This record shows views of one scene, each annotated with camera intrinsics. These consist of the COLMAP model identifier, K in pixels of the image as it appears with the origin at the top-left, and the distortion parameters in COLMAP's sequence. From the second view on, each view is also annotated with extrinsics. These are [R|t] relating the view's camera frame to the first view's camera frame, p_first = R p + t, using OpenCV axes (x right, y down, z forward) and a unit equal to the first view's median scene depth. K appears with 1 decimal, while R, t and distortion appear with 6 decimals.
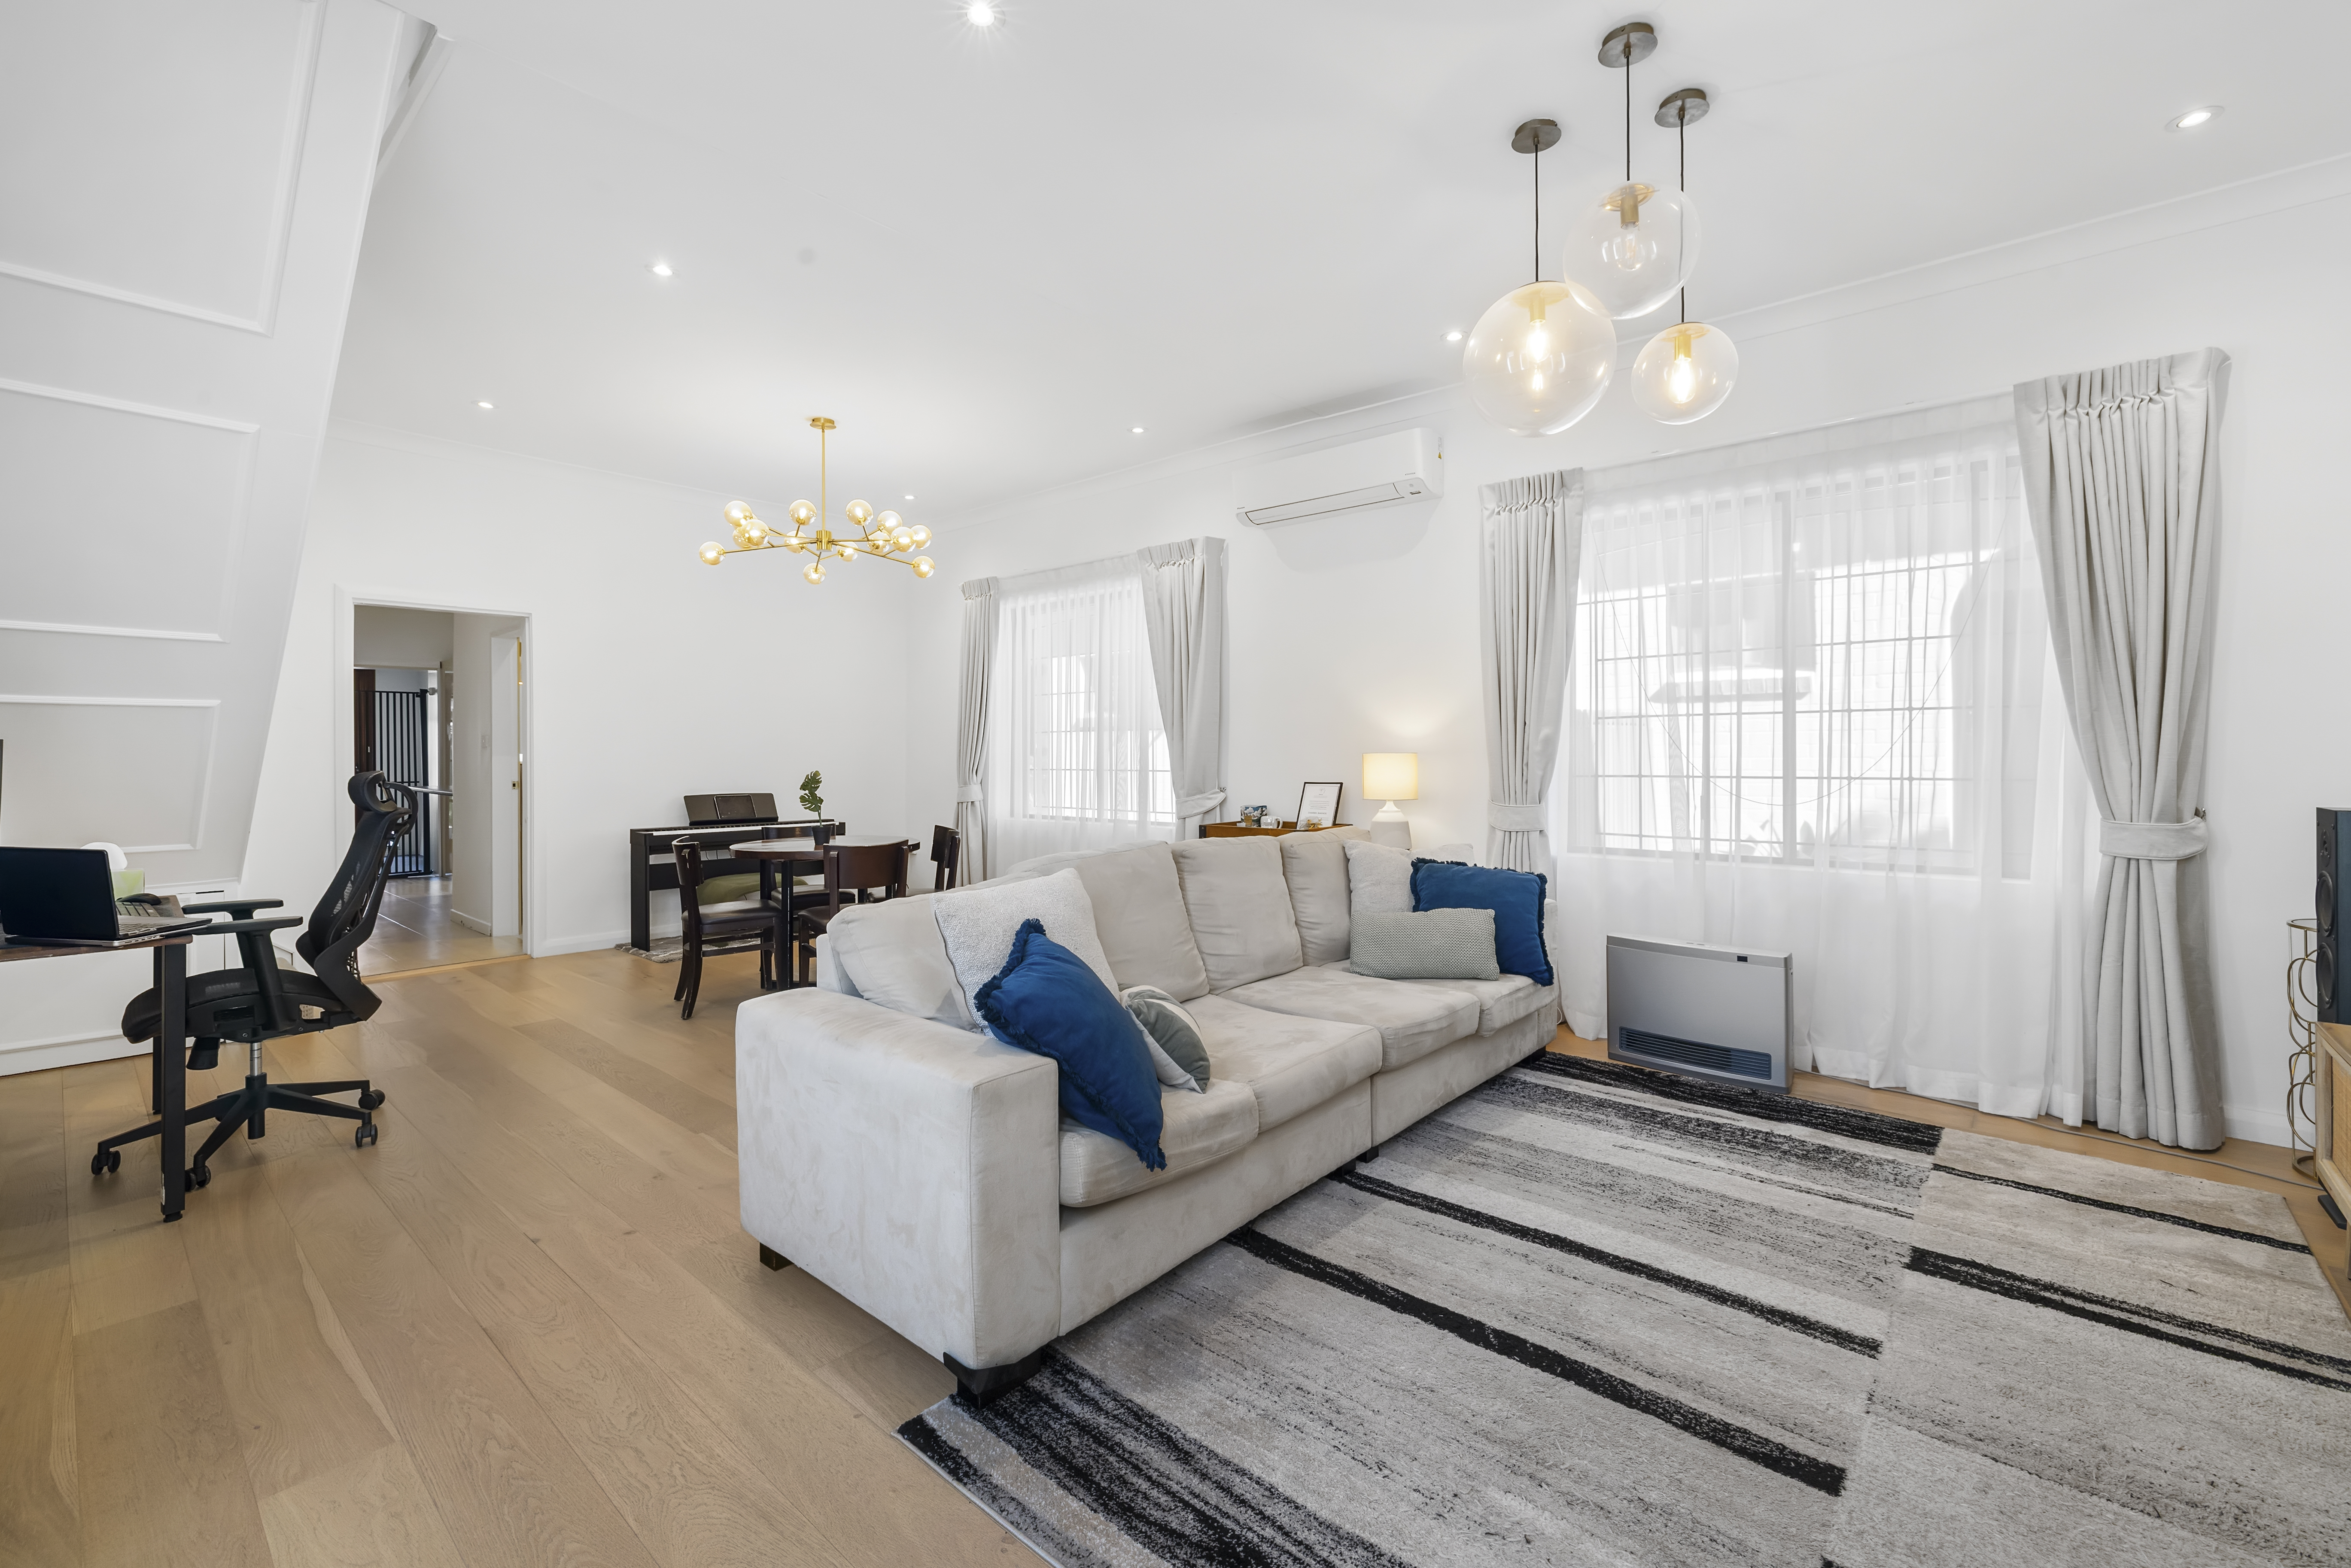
lens RADIAL K [[1011.5, 0, 1173.5], [0, 1011.5, 767.4], [0, 0, 1]] dist [-0.002198, 0.000245]
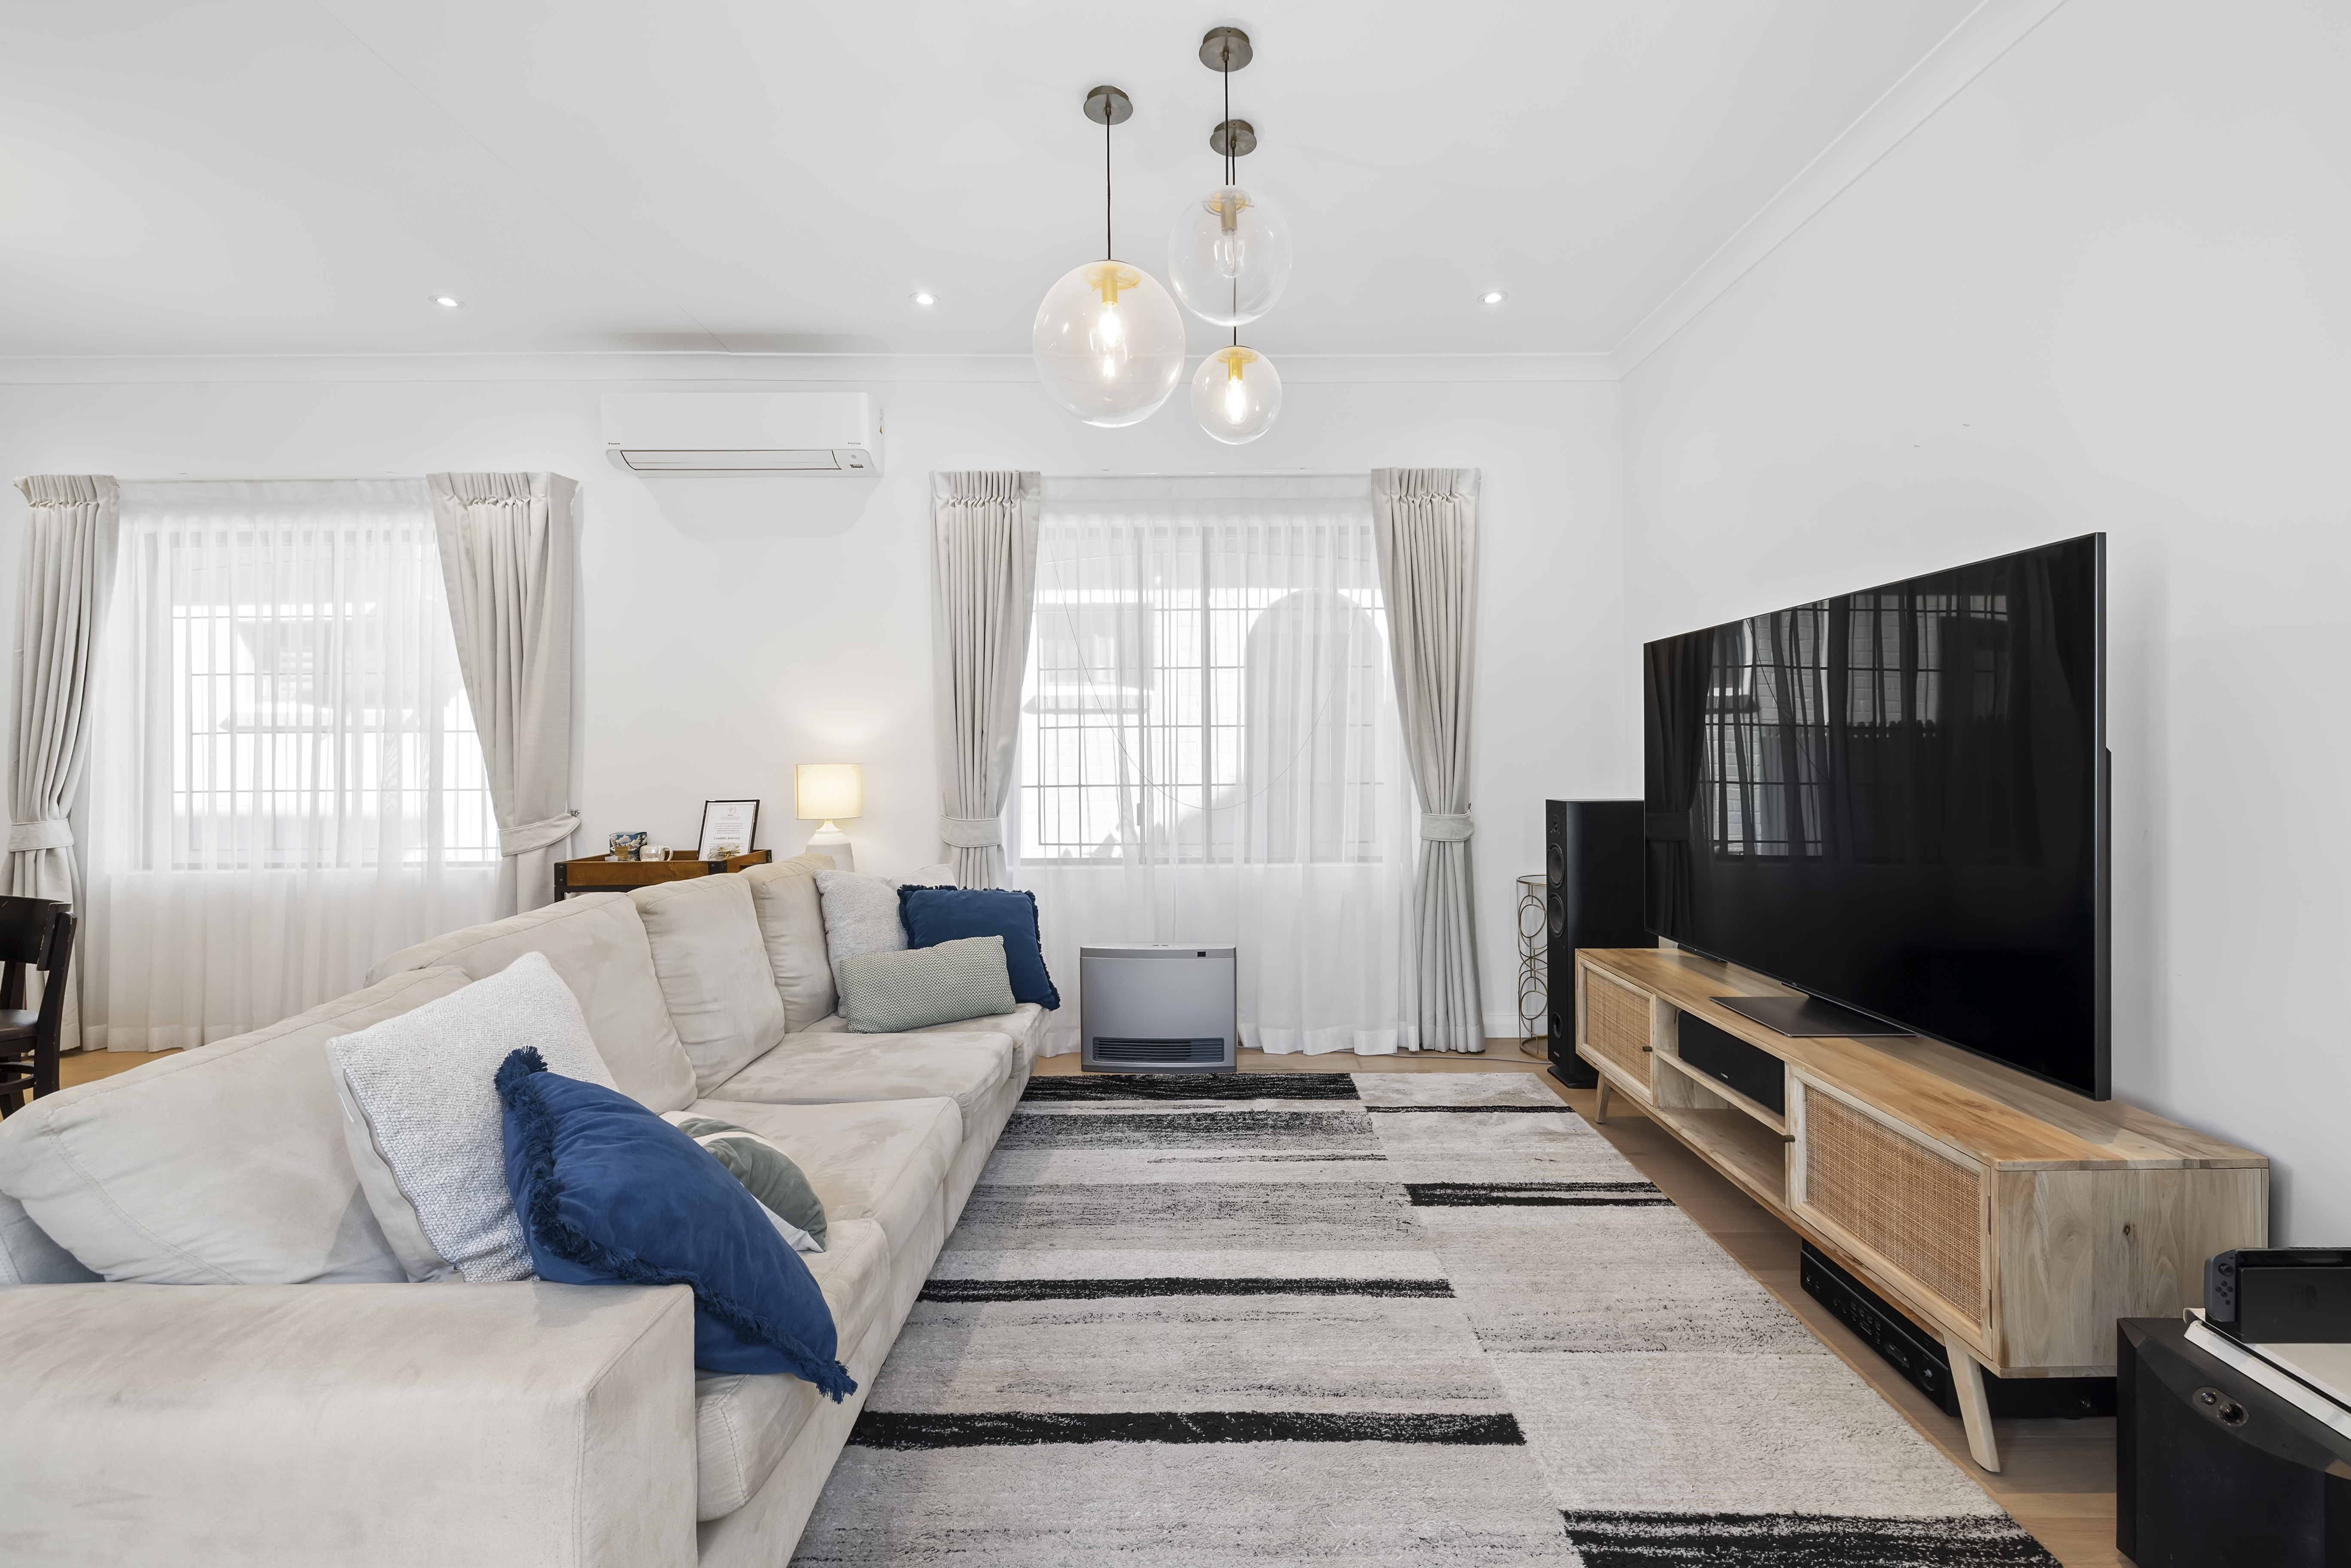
lens RADIAL K [[1011.5, 0, 1177.8], [0, 1011.5, 763.0], [0, 0, 1]] dist [-0.002198, 0.000245]
pose [[0.745713, -0.003932, 0.666256, -0.196193], [0.012867, 0.999881, -0.008501, -0.005839], [-0.666143, 0.014912, 0.745675, 0.237787]]
